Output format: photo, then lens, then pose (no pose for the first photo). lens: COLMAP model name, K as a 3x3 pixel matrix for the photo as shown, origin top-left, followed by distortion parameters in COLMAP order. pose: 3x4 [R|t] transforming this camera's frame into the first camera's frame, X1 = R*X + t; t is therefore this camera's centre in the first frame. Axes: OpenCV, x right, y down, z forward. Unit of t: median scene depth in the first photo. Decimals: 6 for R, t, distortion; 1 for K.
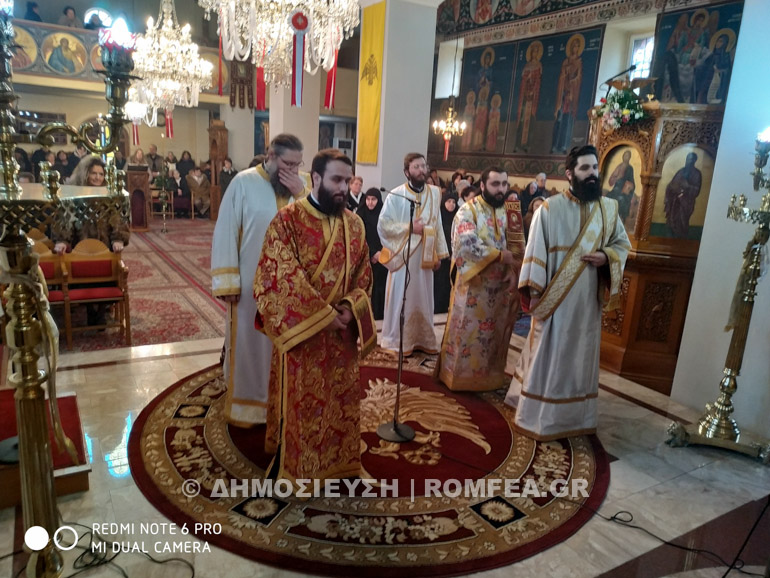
lens RADIAL K [[567.0, 0, 383.7], [0, 567.0, 289.5], [0, 0, 1]] dist [-0.012924, 0.001179]
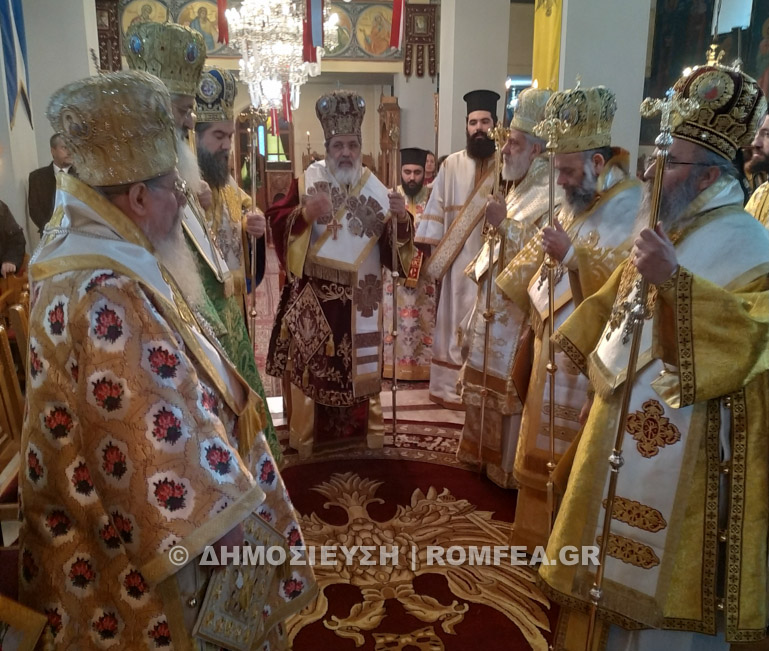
lens RADIAL K [[767.0, 0, 384.5], [0, 767.0, 325.9], [0, 0, 1]] dist [-0.008076, 0.000000]
pose [[0.930037, 0.031376, -0.366125, 0.087101], [-0.031764, 0.999483, 0.004965, -0.005994], [0.366091, 0.007012, 0.930553, 0.083750]]
